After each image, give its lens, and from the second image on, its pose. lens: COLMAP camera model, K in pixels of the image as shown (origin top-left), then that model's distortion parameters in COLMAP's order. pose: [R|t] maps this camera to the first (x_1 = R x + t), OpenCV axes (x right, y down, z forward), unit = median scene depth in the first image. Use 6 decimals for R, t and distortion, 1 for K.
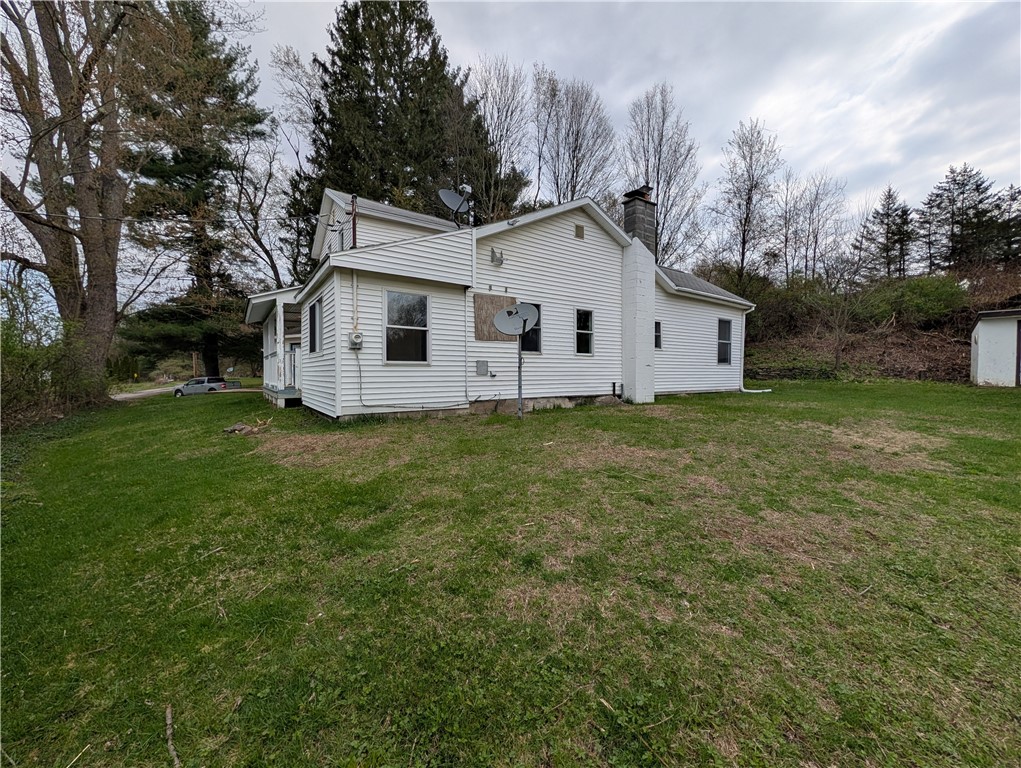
lens RADIAL K [[397.9, 0, 507.5], [0, 397.9, 382.7], [0, 0, 1]] dist [0.001825, 0.000576]
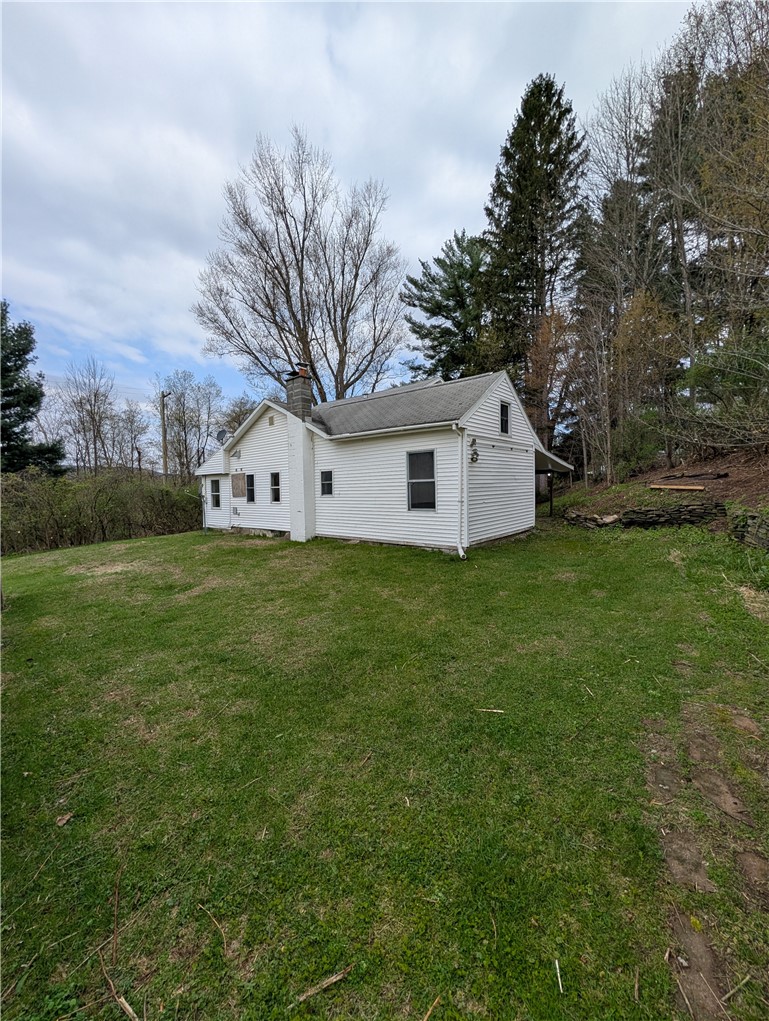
lens RADIAL K [[397.9, 0, 384.5], [0, 397.9, 510.5], [0, 0, 1]] dist [0.001825, 0.000576]
pose [[0.254680, 0.035074, -0.966389, 1.753154], [-0.013912, 0.999372, 0.032605, -0.096301], [0.966925, 0.005140, 0.255007, 1.027254]]
